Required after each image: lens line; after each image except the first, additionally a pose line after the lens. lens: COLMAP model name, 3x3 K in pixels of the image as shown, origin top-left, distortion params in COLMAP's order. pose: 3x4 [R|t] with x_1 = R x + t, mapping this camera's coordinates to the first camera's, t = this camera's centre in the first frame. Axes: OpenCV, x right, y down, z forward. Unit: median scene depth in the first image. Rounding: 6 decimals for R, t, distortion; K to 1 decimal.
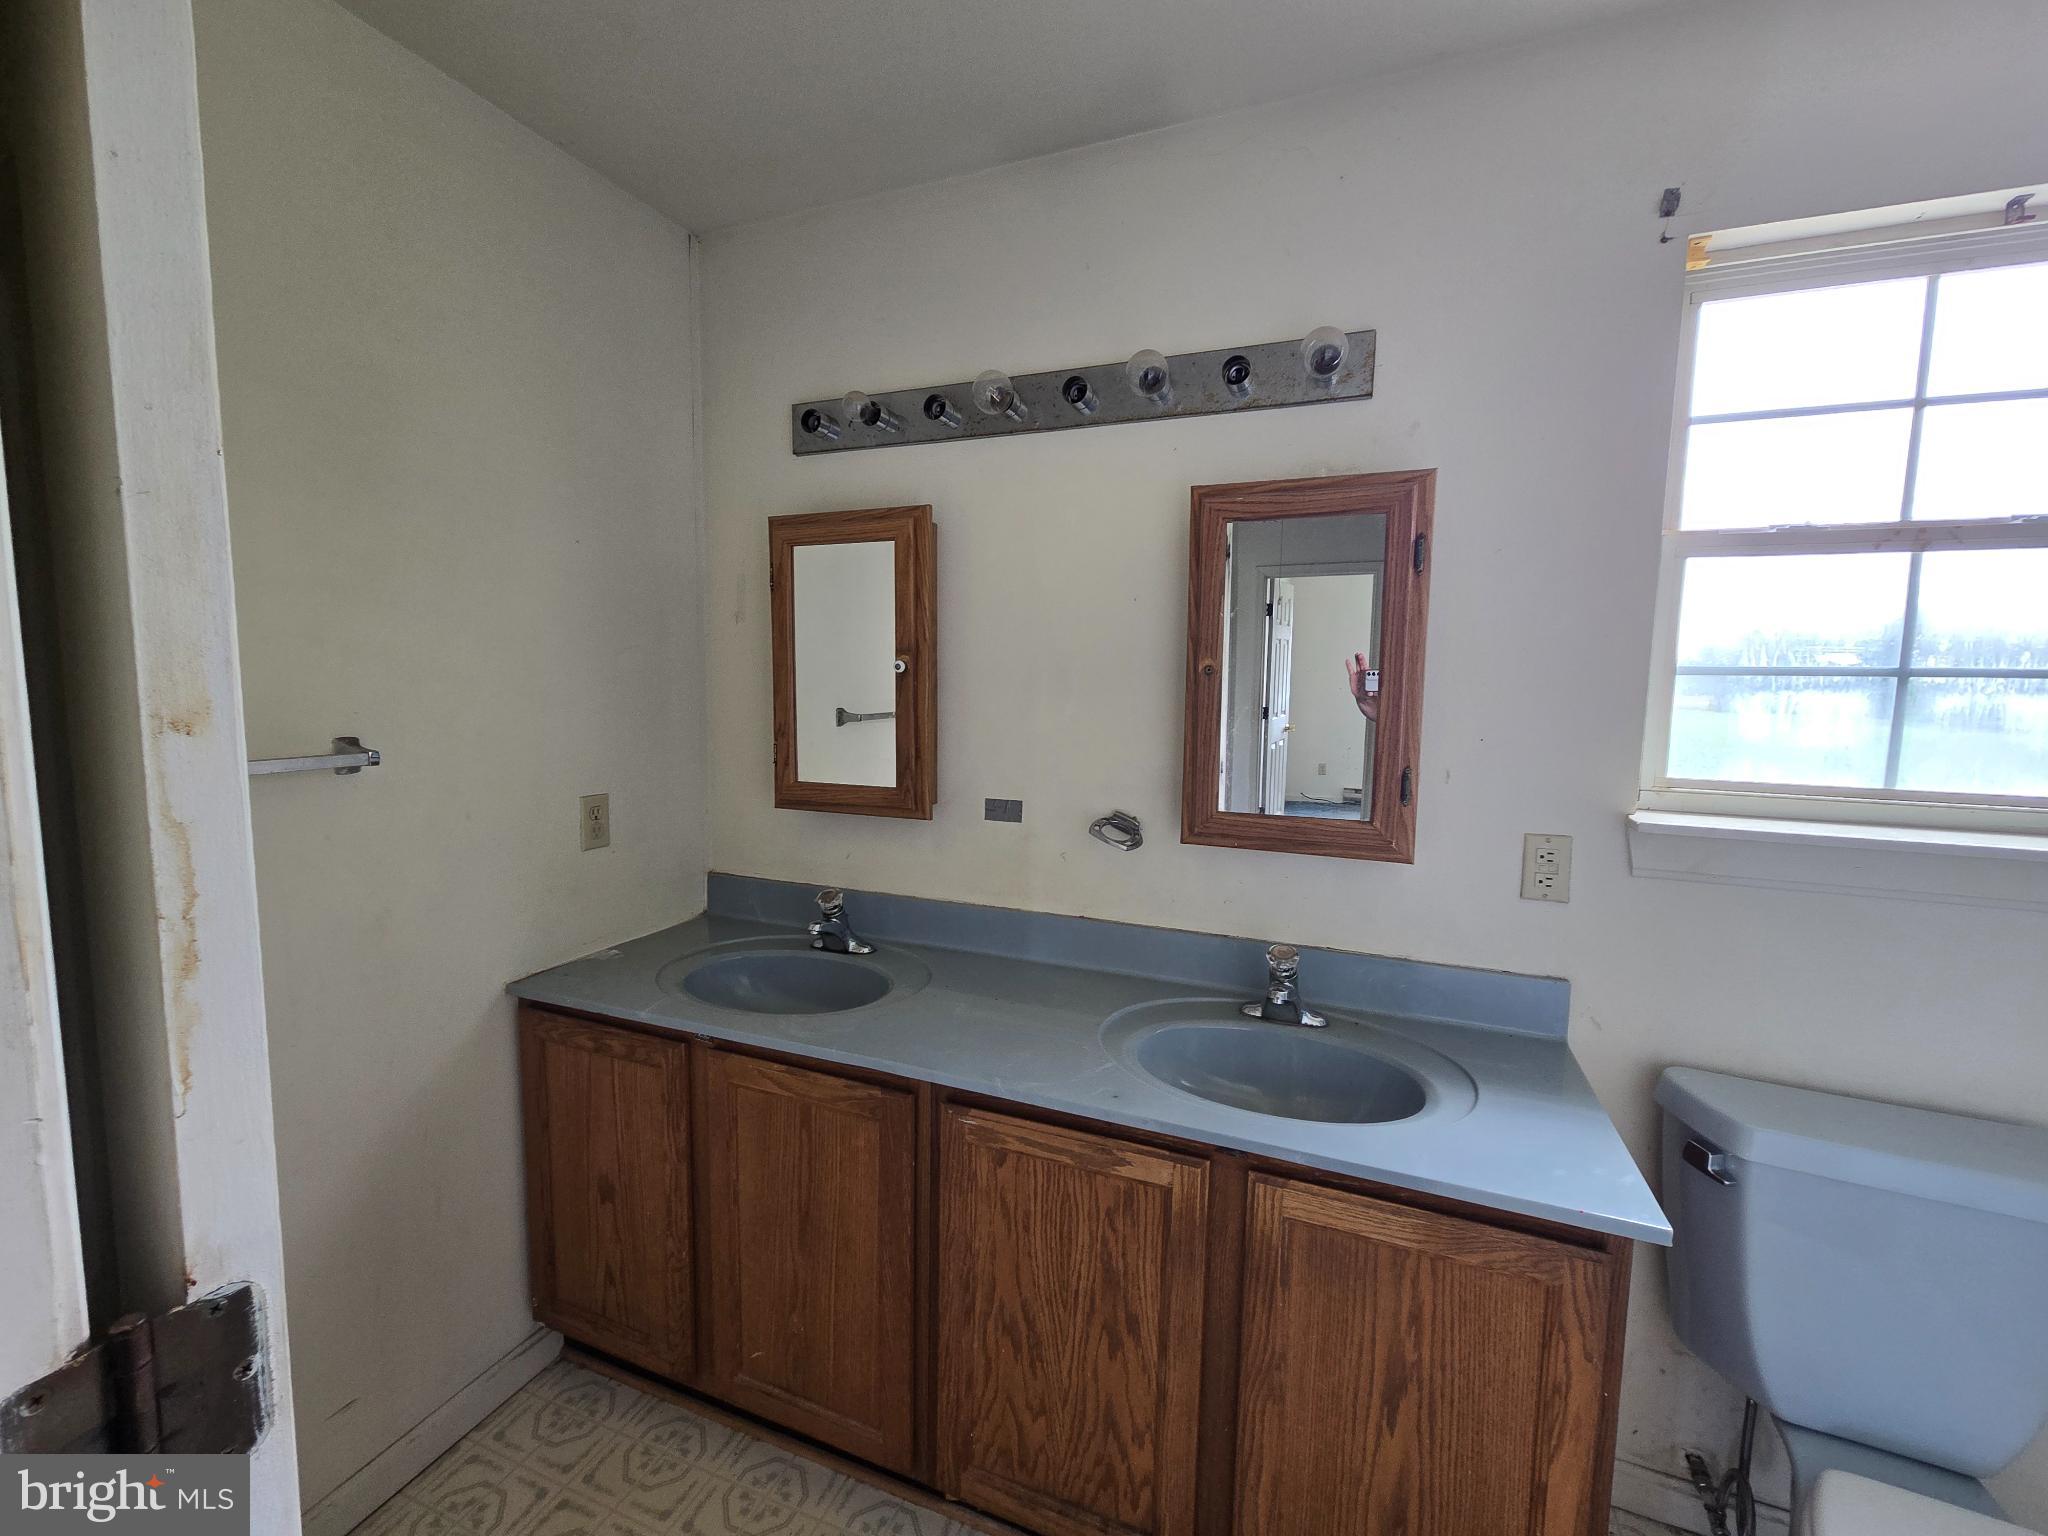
lens RADIAL K [[844.5, 0, 1024.0], [0, 844.5, 768.0], [0, 0, 1]] dist [-0.000406, 0.000694]
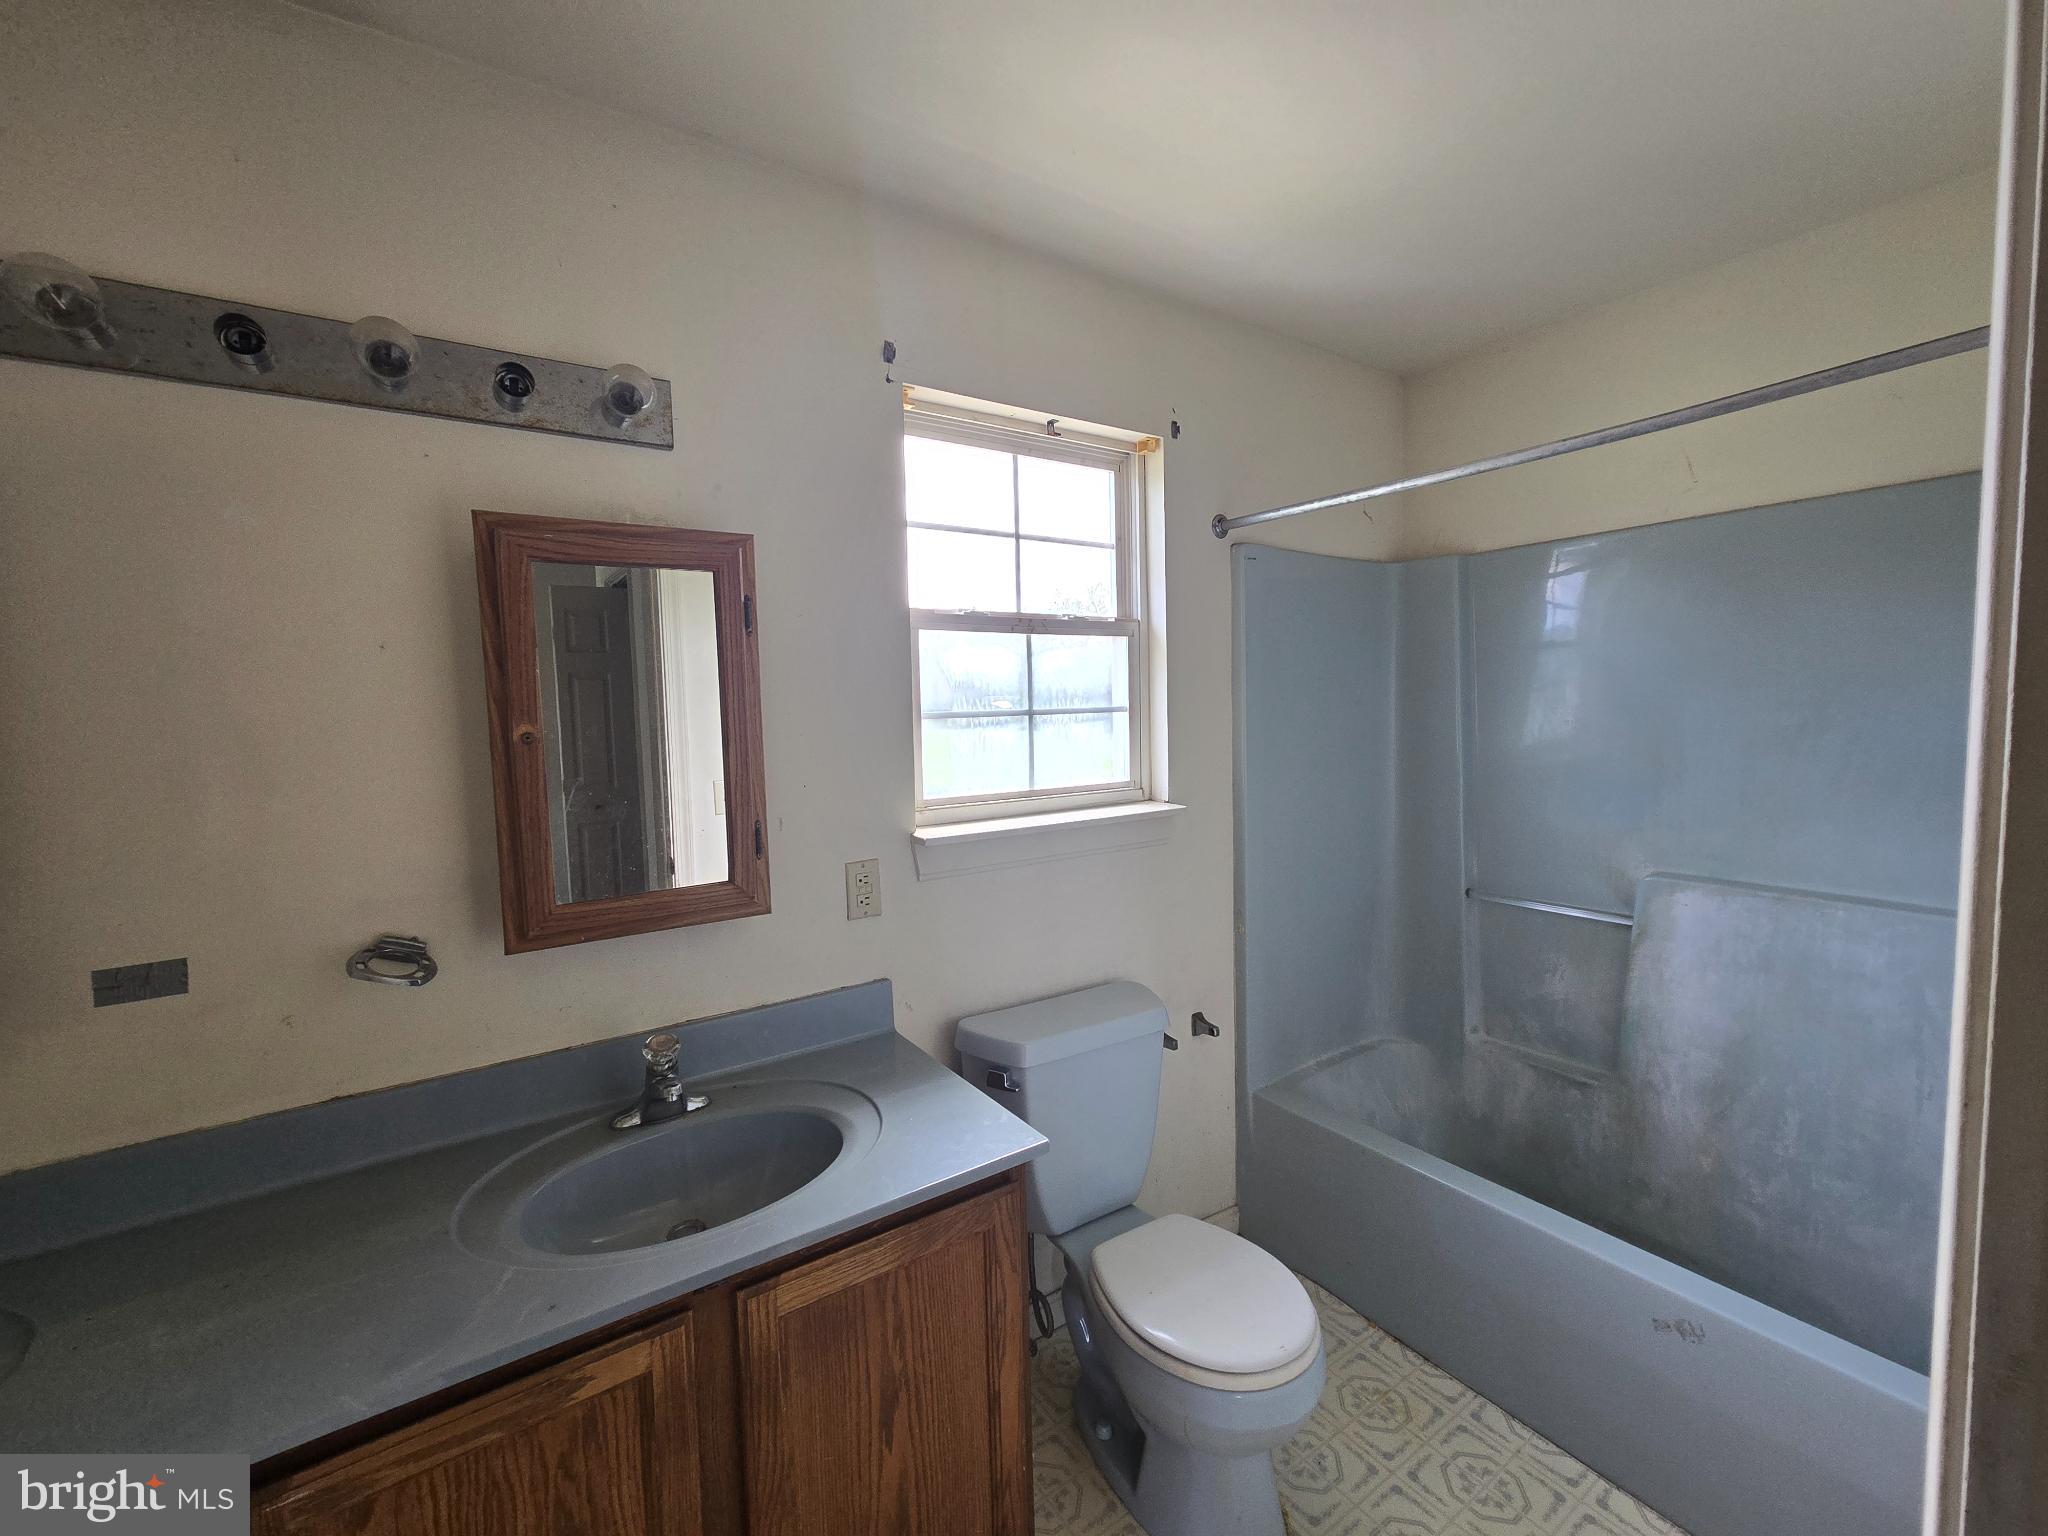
lens RADIAL K [[844.5, 0, 1024.0], [0, 844.5, 768.0], [0, 0, 1]] dist [-0.000406, 0.000694]
pose [[0.550662, -0.094967, 0.829309, -0.232856], [0.119300, 0.992262, 0.034412, -0.068178], [-0.826159, 0.079987, 0.557730, 0.172399]]
